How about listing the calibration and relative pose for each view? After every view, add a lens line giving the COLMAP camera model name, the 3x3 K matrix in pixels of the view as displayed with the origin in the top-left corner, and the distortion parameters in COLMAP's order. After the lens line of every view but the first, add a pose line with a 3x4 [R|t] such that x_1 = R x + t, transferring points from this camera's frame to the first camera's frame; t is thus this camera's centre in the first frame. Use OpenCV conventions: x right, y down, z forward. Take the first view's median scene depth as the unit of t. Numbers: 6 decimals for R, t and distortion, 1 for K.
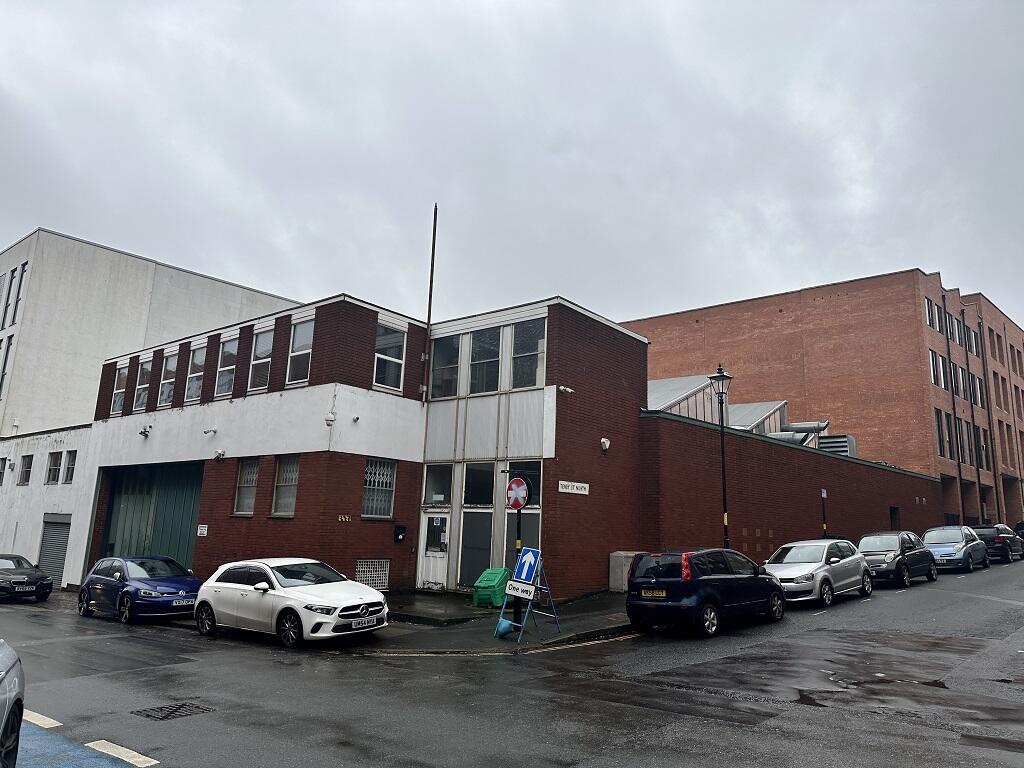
lens RADIAL K [[726.6, 0, 491.4], [0, 726.6, 367.6], [0, 0, 1]] dist [0.047685, -0.063156]
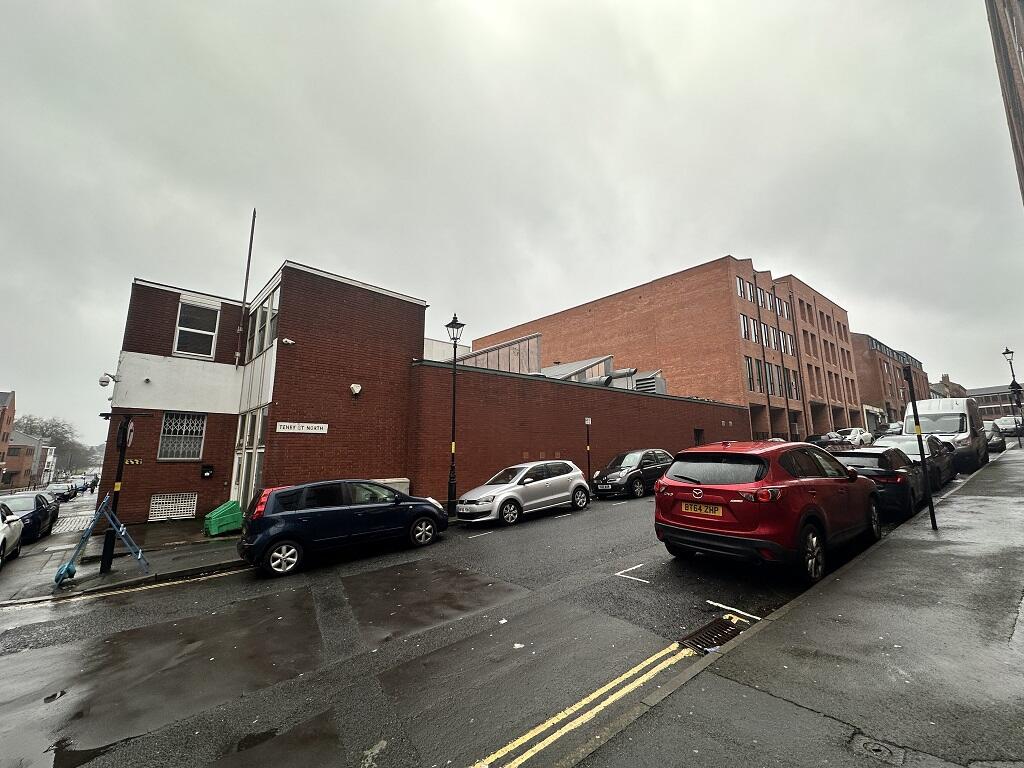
lens RADIAL K [[411.9, 0, 513.5], [0, 411.9, 382.1], [0, 0, 1]] dist [-0.003669, -0.000623]
pose [[0.993345, -0.062329, -0.096854, 0.449909], [0.066524, 0.996954, 0.040707, 0.080185], [0.094022, -0.046879, 0.994466, 0.350679]]
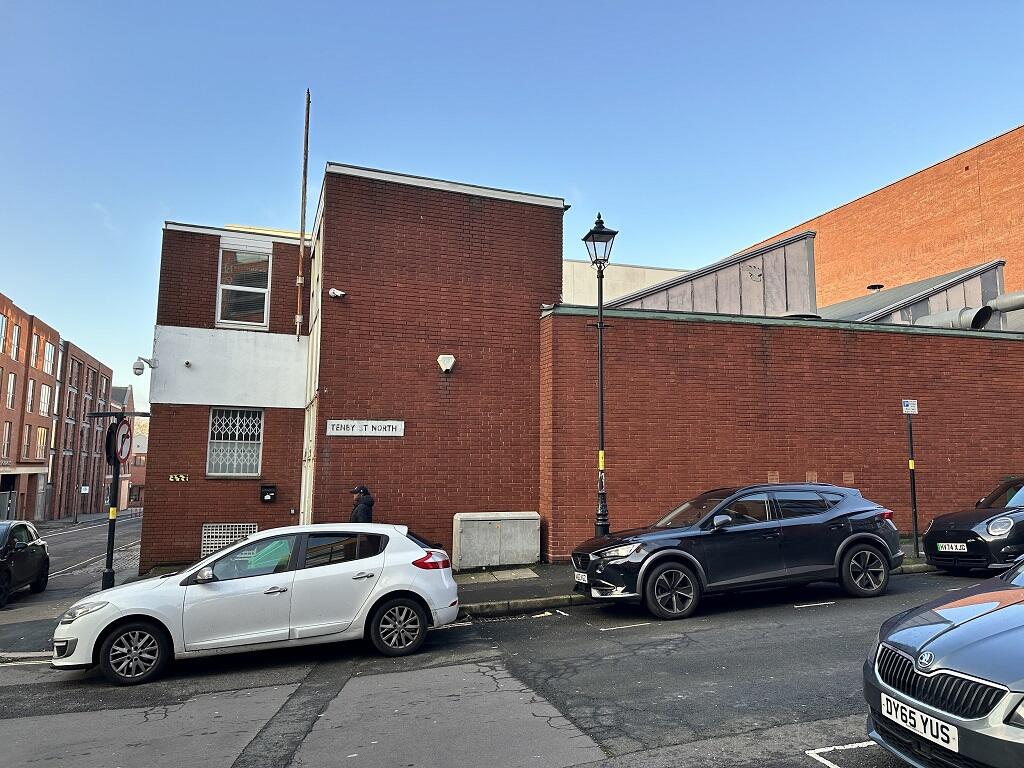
lens RADIAL K [[726.6, 0, 510.9], [0, 726.6, 376.0], [0, 0, 1]] dist [0.047685, -0.063156]
pose [[0.862306, -0.096492, -0.497109, 0.529353], [0.135365, 0.989877, 0.042668, 0.092161], [0.487960, -0.104084, 0.866638, 0.404465]]
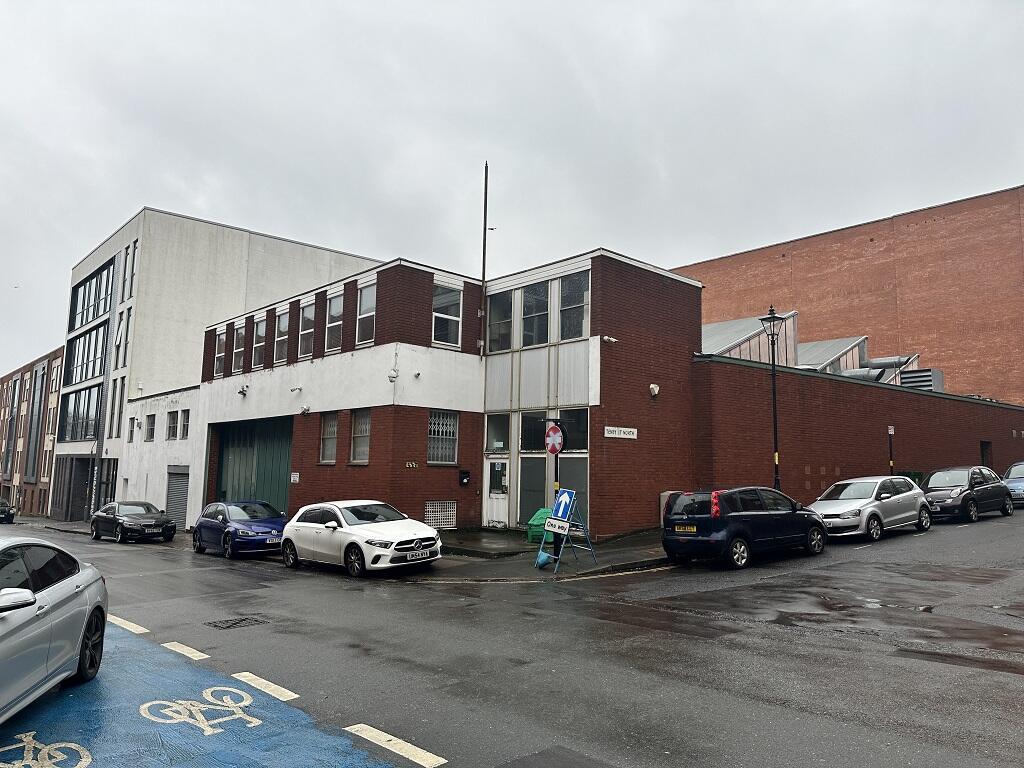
lens RADIAL K [[726.6, 0, 489.6], [0, 726.6, 376.3], [0, 0, 1]] dist [0.047685, -0.063156]
pose [[0.989117, -0.037461, -0.142284, 0.069179], [0.049692, 0.995276, 0.083401, -0.010954], [0.138487, -0.089563, 0.986306, -0.048604]]
